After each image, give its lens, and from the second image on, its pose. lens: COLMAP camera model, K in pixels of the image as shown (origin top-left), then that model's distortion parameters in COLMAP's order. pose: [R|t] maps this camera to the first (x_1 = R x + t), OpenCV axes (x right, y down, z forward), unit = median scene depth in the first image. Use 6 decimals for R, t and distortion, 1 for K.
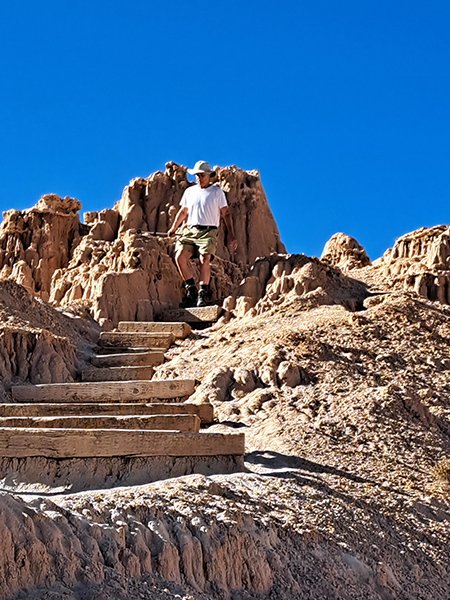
lens RADIAL K [[420.0, 0, 225.0], [0, 420.0, 300.0], [0, 0, 1]] dist [0.016331, -0.000600]
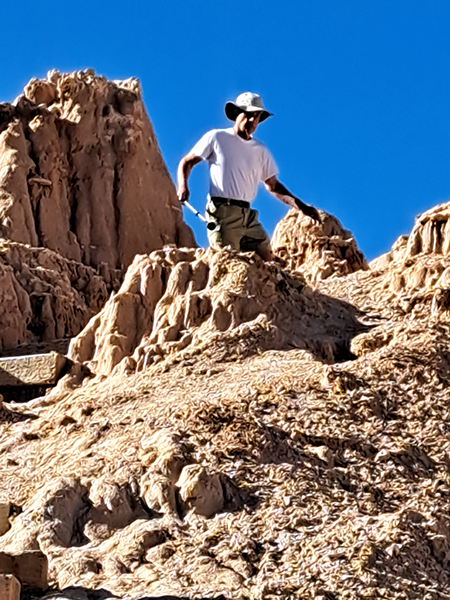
lens RADIAL K [[420.0, 0, 225.0], [0, 420.0, 300.0], [0, 0, 1]] dist [0.016331, -0.000600]
pose [[0.969646, 0.008820, 0.244352, 0.058923], [0.010698, 0.996862, -0.078431, -0.008541], [-0.244277, 0.078664, 0.966509, 0.516119]]
